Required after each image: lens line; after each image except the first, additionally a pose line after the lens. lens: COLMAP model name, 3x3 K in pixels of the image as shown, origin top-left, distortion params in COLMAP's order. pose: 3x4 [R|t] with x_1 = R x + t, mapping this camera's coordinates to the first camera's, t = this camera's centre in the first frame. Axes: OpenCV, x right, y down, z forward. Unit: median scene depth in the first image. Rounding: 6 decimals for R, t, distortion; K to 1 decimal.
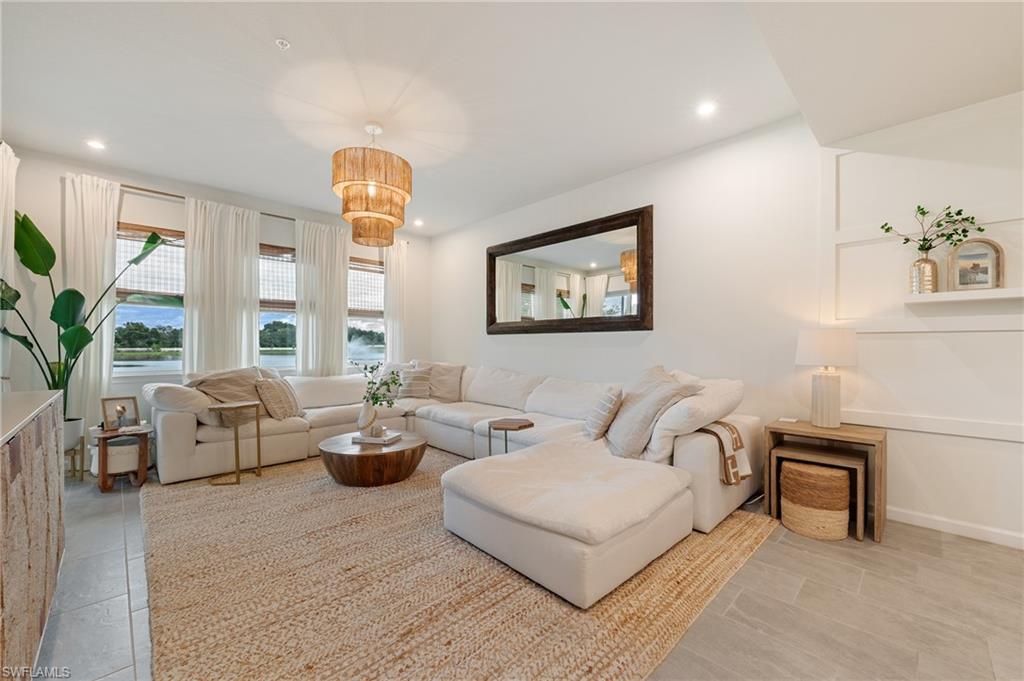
lens RADIAL K [[409.1, 0, 515.2], [0, 409.1, 349.3], [0, 0, 1]] dist [-0.002613, -0.000341]
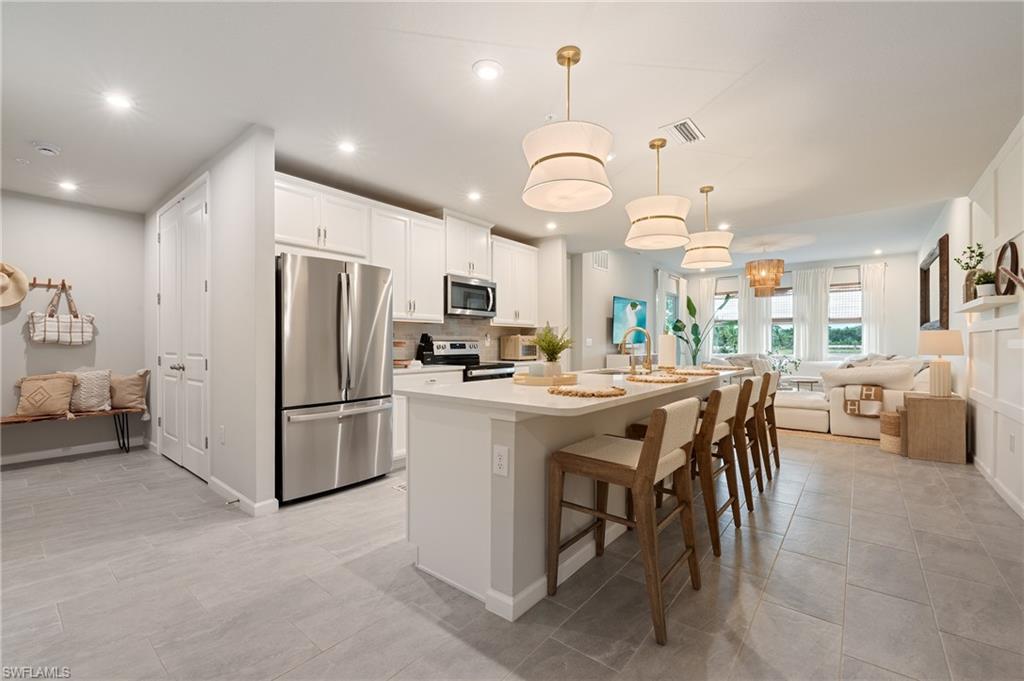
lens RADIAL K [[436.4, 0, 514.2], [0, 436.4, 346.0], [0, 0, 1]] dist [-0.000492, -0.000112]
pose [[0.112848, 0.004606, -0.993602, 1.535606], [-0.005974, 0.999974, 0.003957, 0.007215], [0.993594, 0.005489, 0.112872, -0.515500]]
